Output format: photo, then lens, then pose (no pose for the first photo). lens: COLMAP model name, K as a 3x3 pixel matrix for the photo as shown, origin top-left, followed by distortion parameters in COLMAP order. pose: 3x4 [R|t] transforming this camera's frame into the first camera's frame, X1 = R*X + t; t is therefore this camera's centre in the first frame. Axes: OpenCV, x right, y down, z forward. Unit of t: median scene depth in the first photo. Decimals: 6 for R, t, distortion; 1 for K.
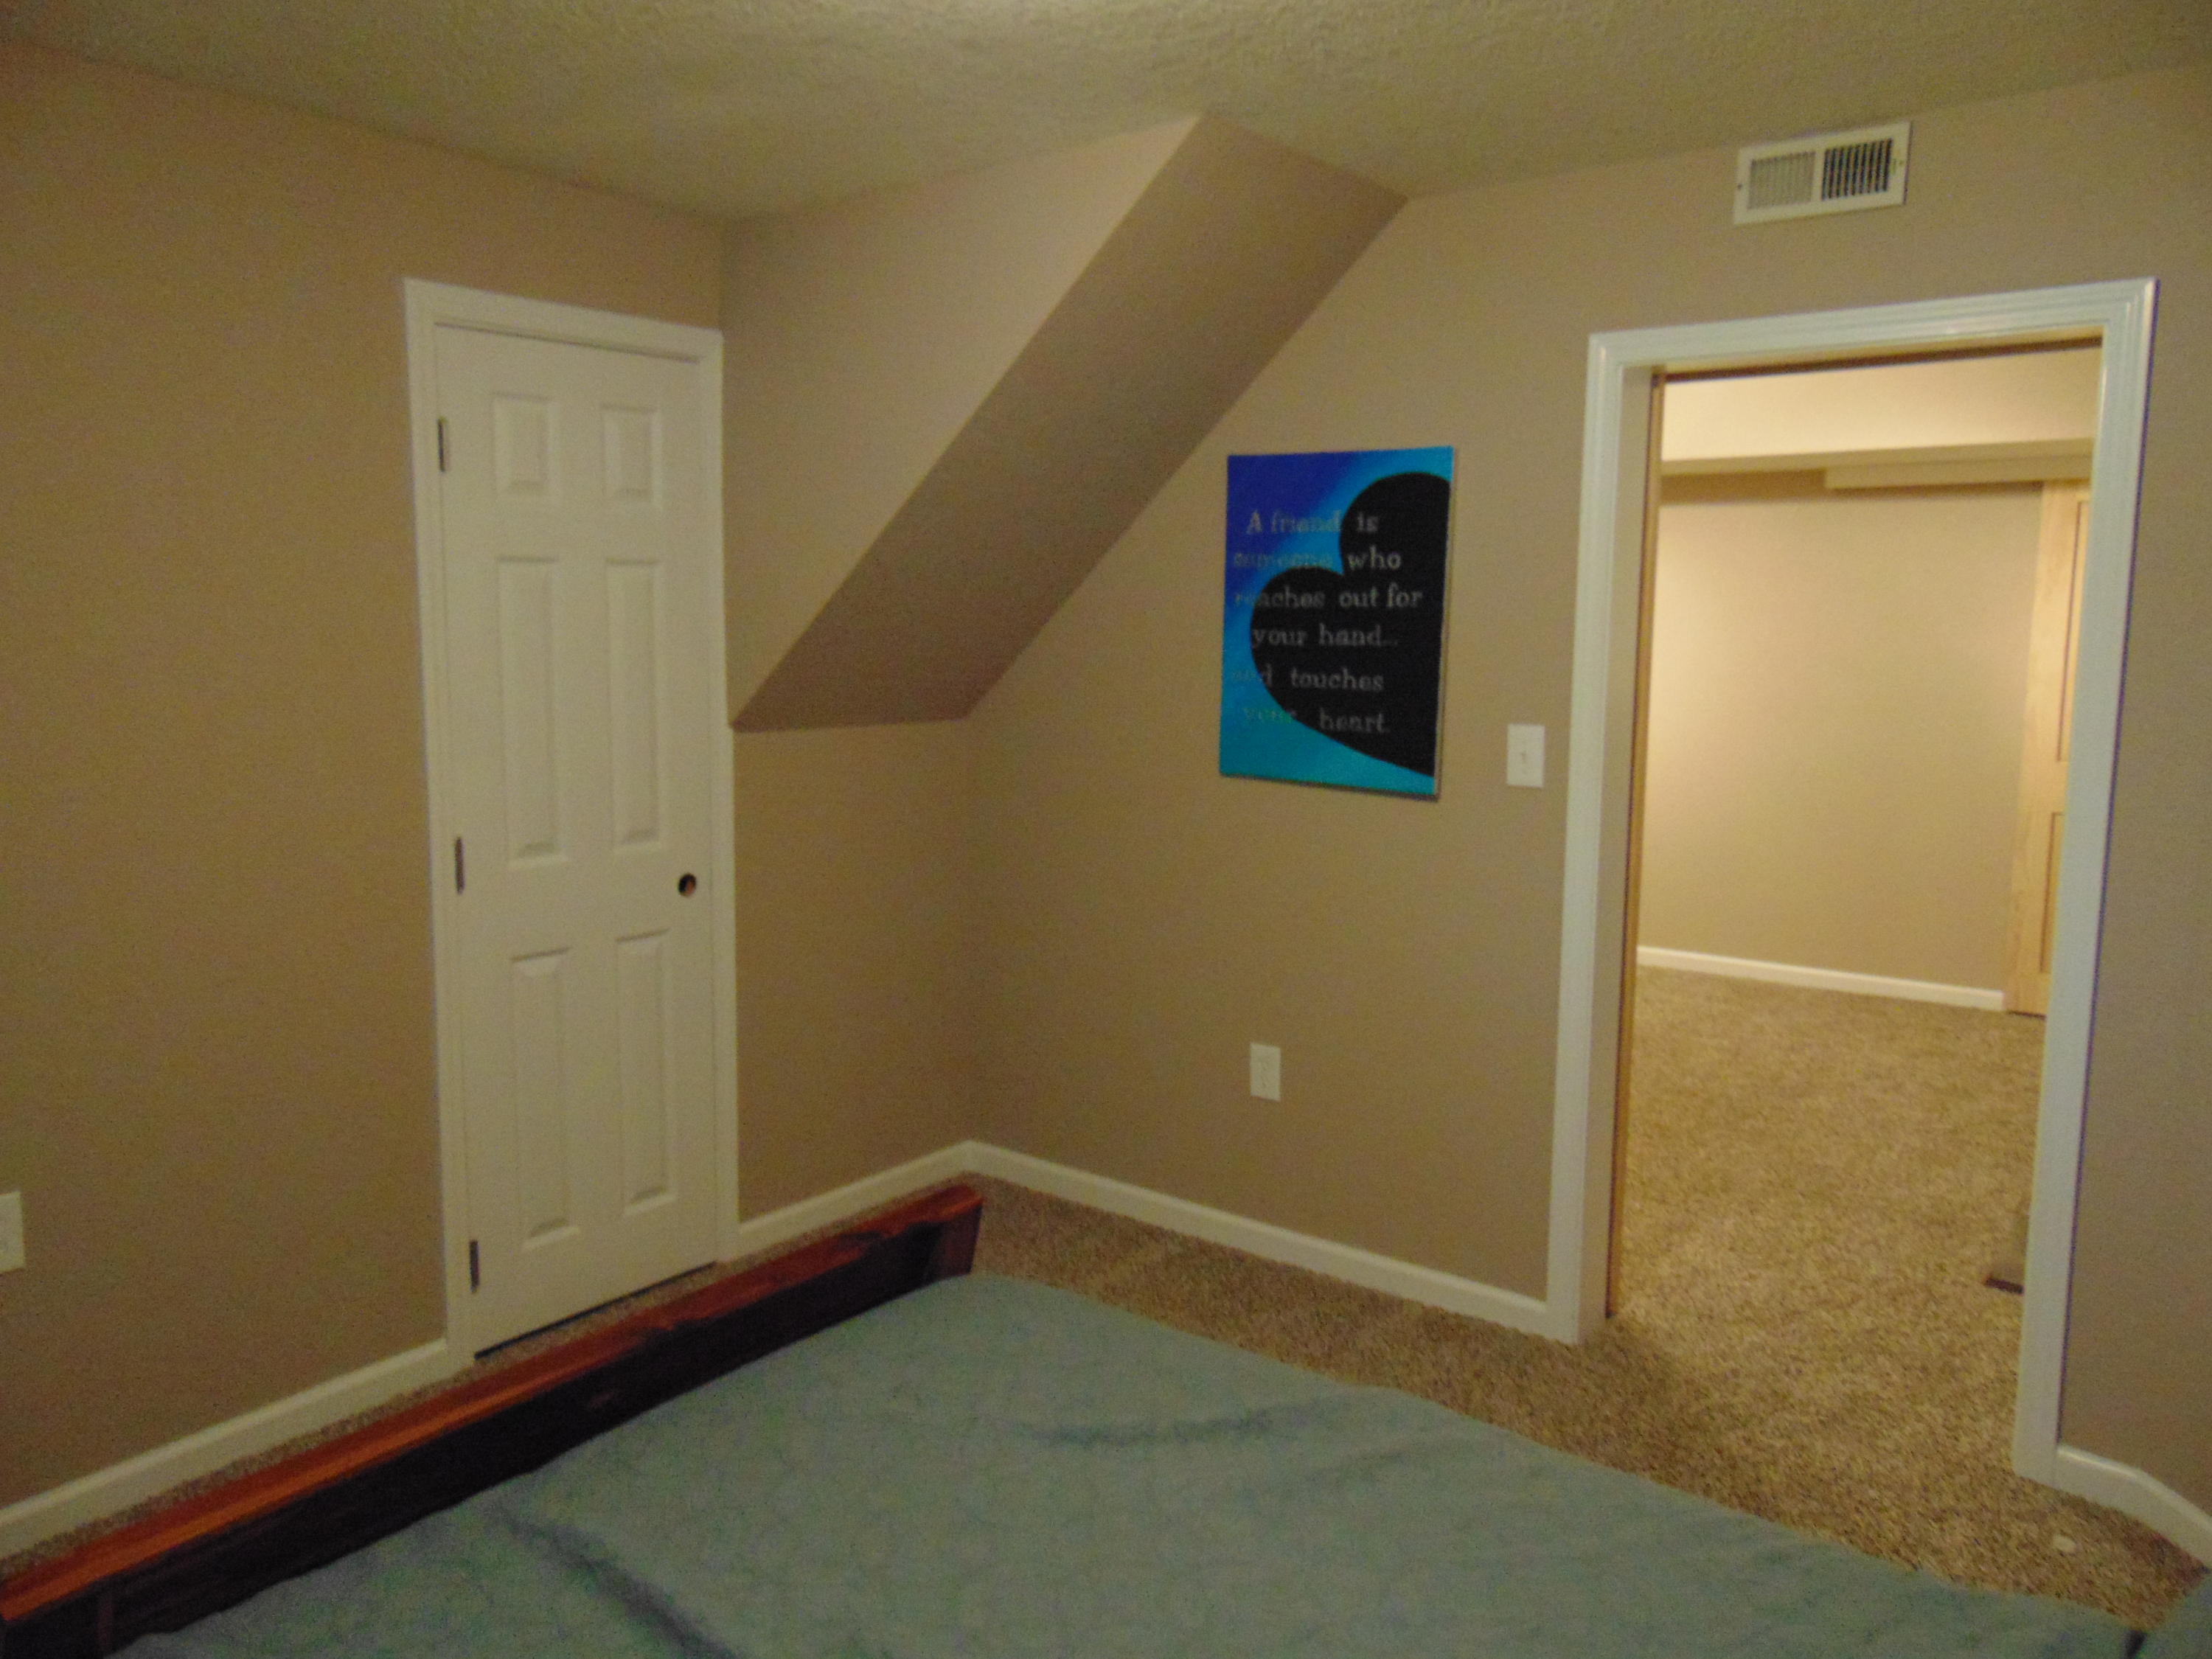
lens RADIAL K [[1656.2, 0, 1103.5], [0, 1656.2, 821.0], [0, 0, 1]] dist [-0.045873, 0.094002]
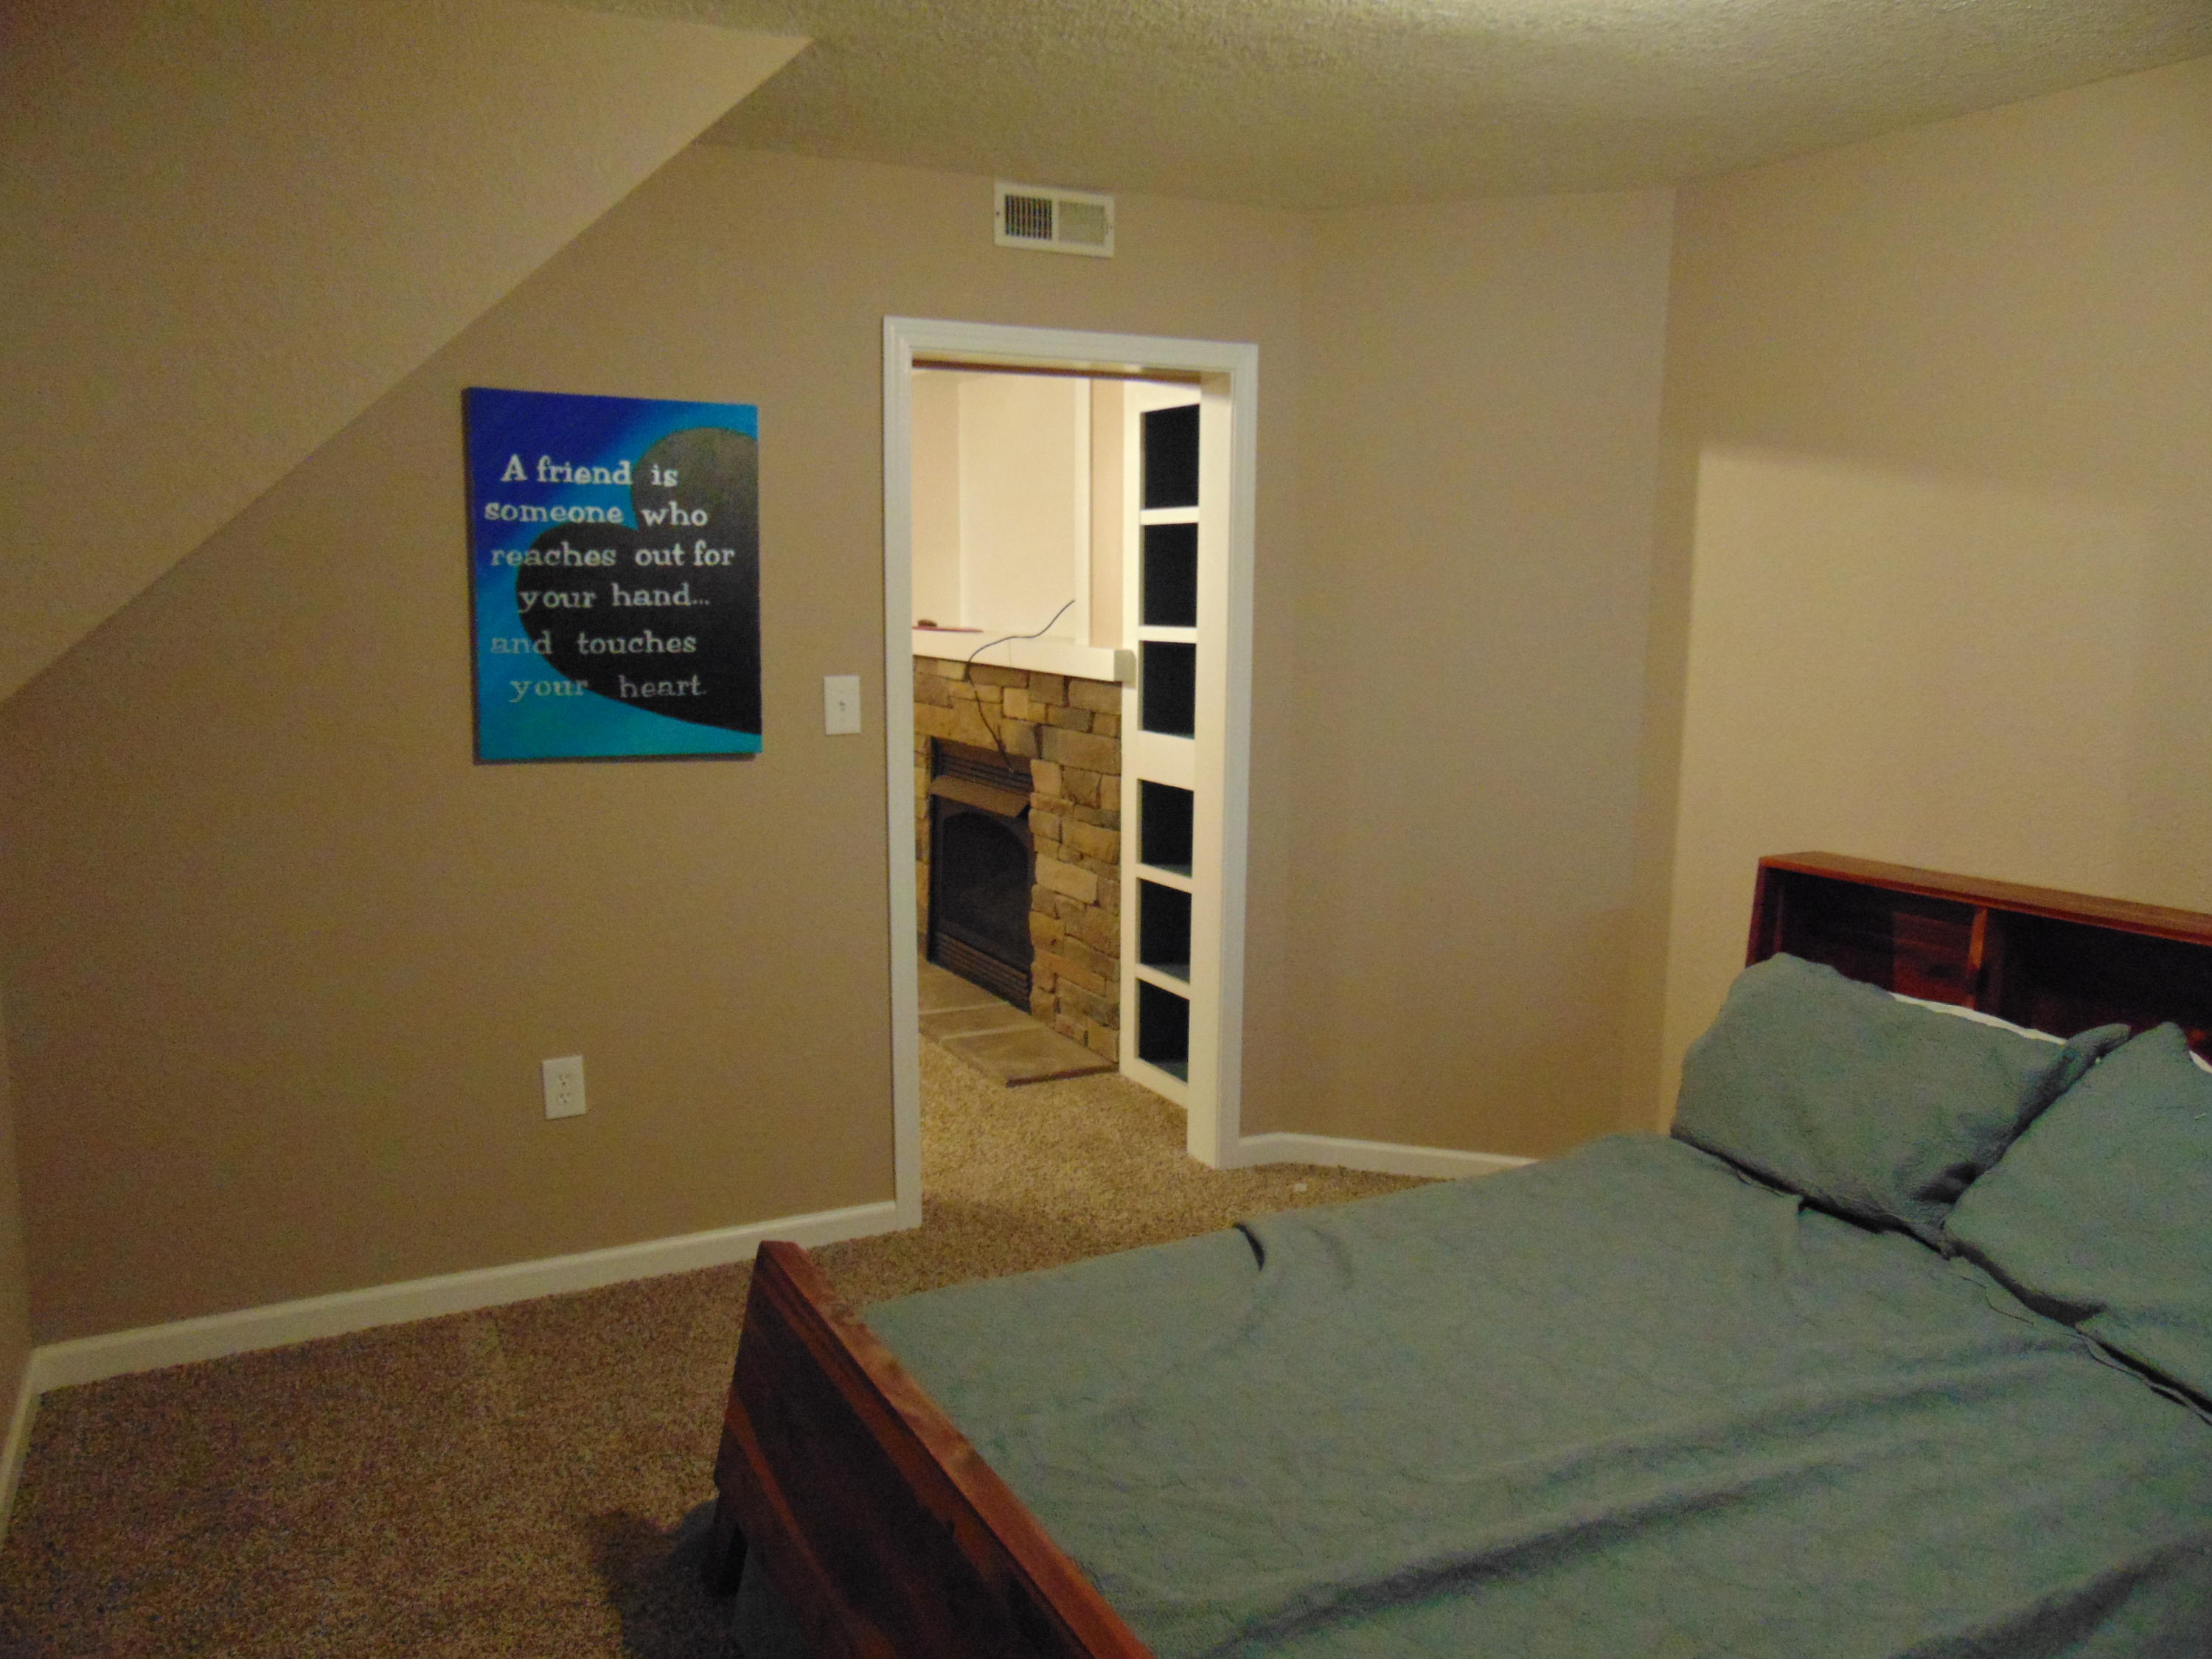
lens RADIAL K [[1656.2, 0, 1103.5], [0, 1656.2, 821.0], [0, 0, 1]] dist [-0.045873, 0.094002]
pose [[0.419681, -0.135738, 0.897465, -0.605467], [0.118549, 0.988482, 0.094067, -0.043017], [-0.899897, 0.066915, 0.430939, 0.371064]]
